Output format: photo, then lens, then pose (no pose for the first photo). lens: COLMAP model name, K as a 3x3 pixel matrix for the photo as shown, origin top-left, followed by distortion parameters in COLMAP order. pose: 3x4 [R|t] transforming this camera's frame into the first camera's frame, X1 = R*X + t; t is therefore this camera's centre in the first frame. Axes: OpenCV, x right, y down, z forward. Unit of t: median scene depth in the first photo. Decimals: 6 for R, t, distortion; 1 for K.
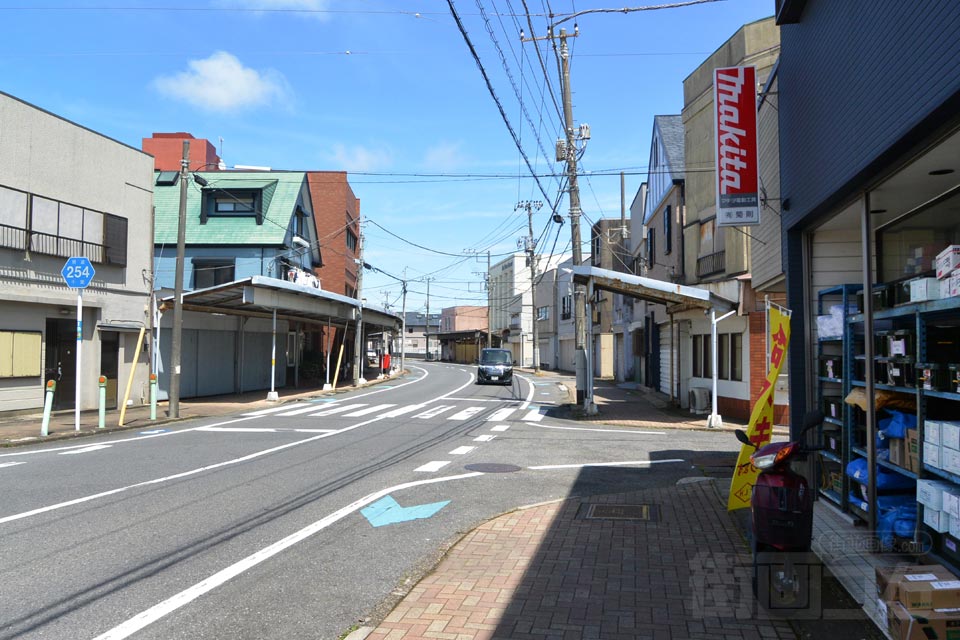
lens RADIAL K [[720.5, 0, 480.0], [0, 720.5, 320.0], [0, 0, 1]] dist [0.007710, 0.001636]
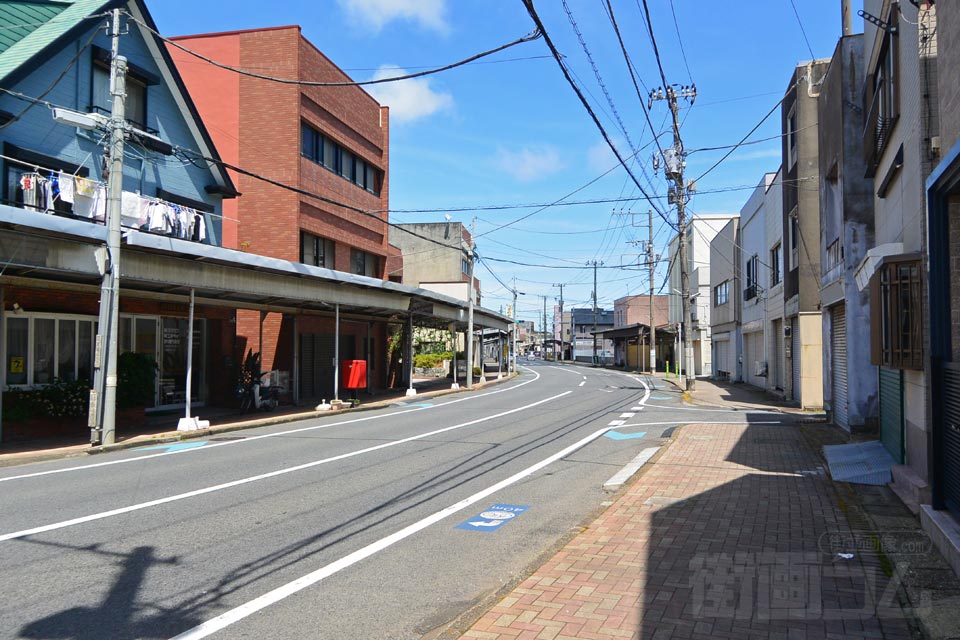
lens RADIAL K [[720.5, 0, 480.0], [0, 720.5, 320.0], [0, 0, 1]] dist [0.007710, 0.001636]
pose [[0.954137, -0.009933, -0.299207, 0.078233], [0.008161, 0.999941, -0.007172, 0.017970], [0.299261, 0.004401, 0.954161, 0.349111]]
